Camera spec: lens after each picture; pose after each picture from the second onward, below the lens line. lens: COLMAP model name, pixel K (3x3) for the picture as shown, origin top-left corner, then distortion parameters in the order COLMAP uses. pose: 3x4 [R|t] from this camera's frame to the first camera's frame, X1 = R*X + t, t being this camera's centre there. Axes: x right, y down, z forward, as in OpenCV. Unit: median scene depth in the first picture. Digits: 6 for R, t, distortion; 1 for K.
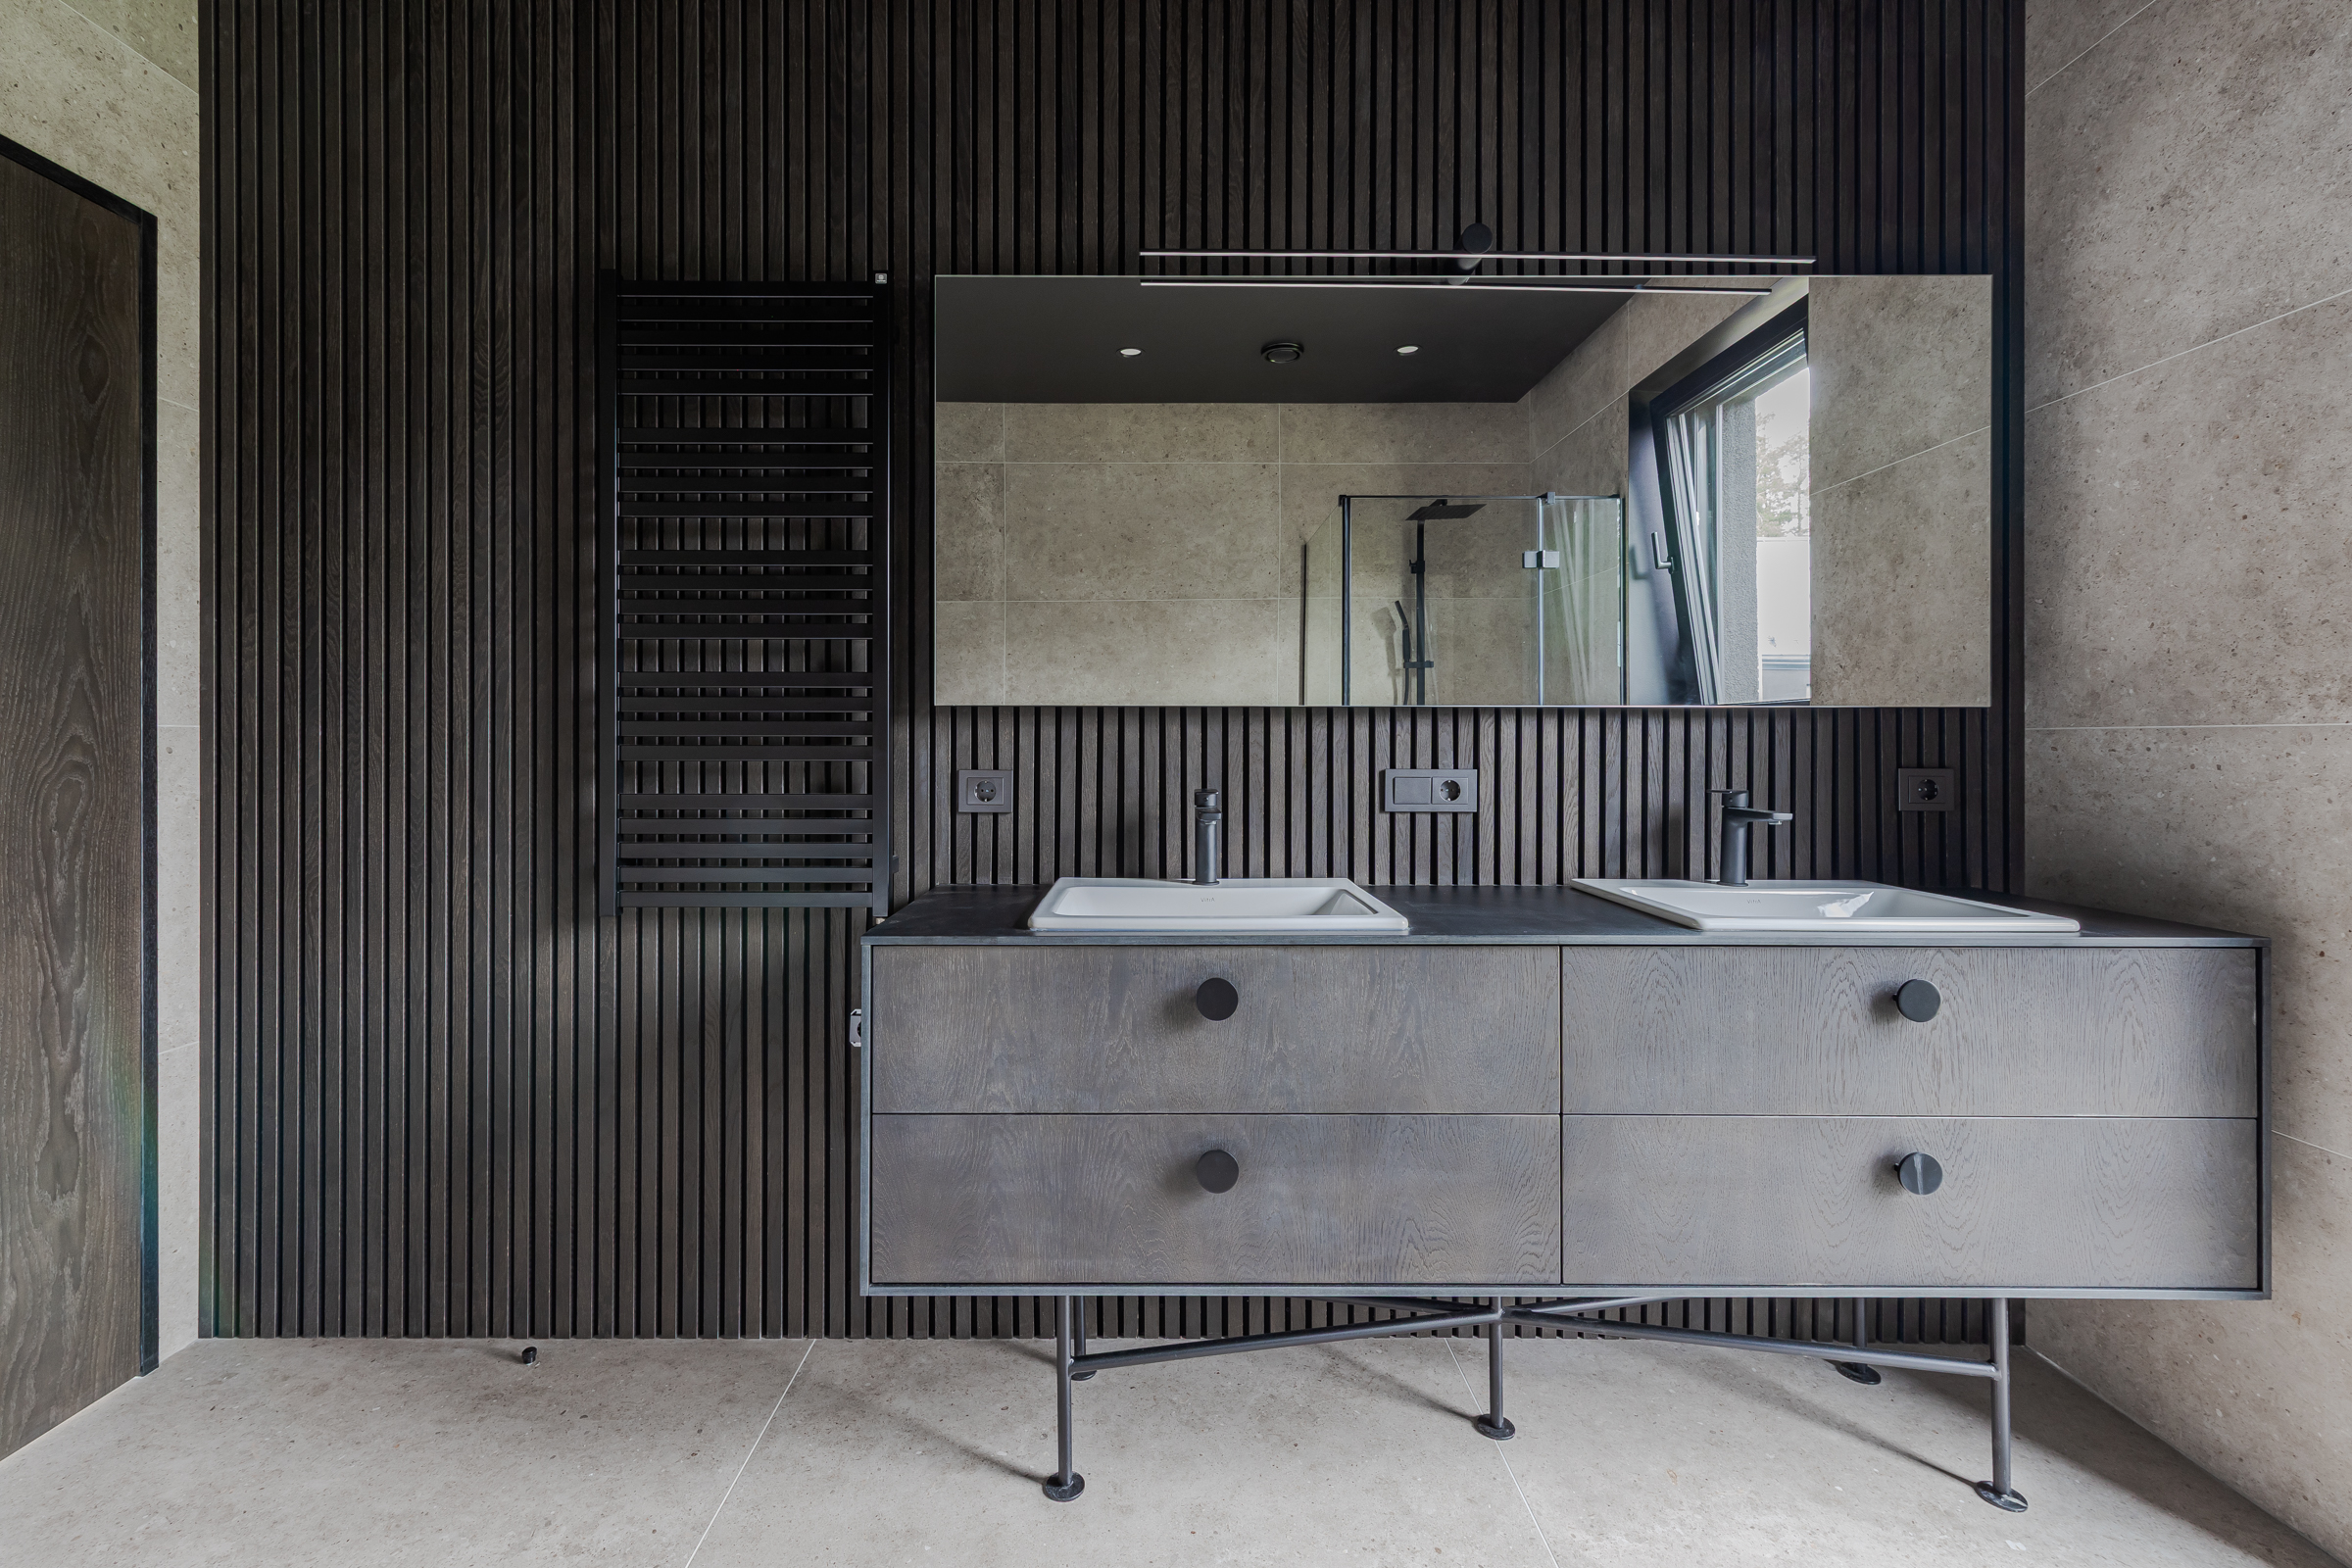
lens RADIAL K [[993.1, 0, 1170.5], [0, 993.1, 749.4], [0, 0, 1]] dist [0.001751, -0.000295]
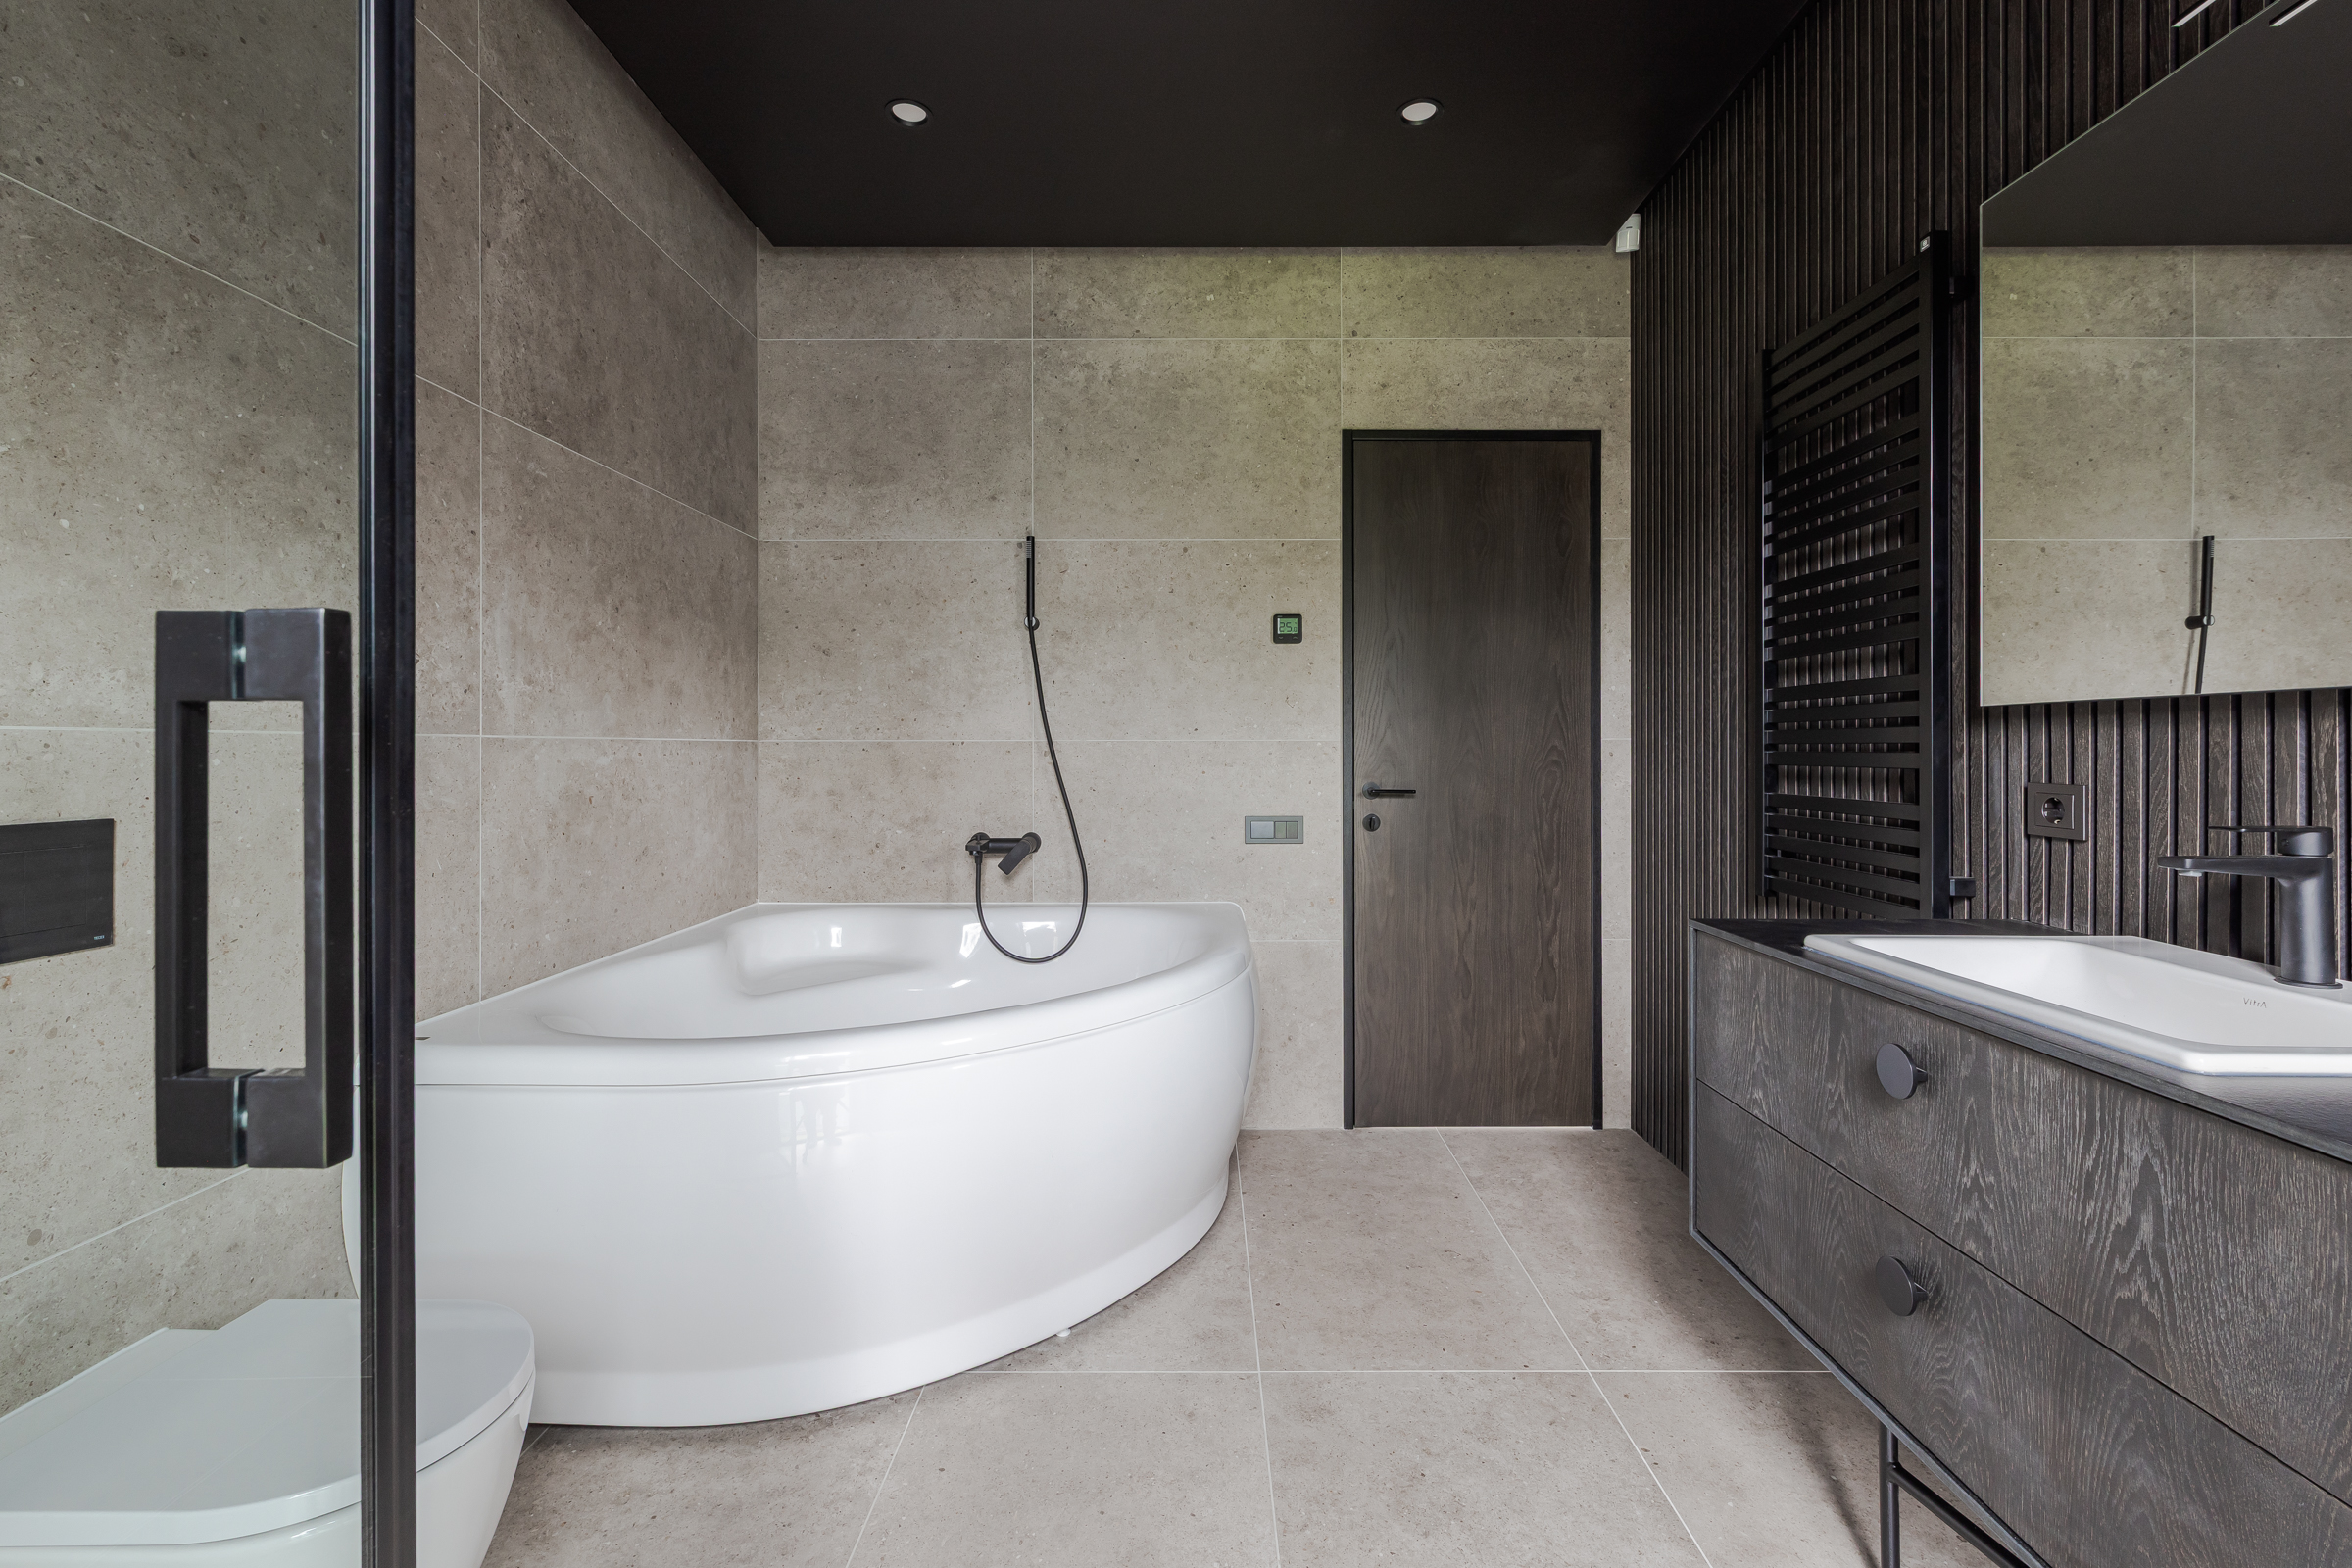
lens RADIAL K [[993.1, 0, 1170.5], [0, 993.1, 749.4], [0, 0, 1]] dist [0.001751, -0.000295]
pose [[-0.012744, 0.002882, -0.999915, 0.691859], [-0.005811, 0.999979, 0.002956, -0.007557], [0.999902, 0.005848, -0.012727, 0.337062]]
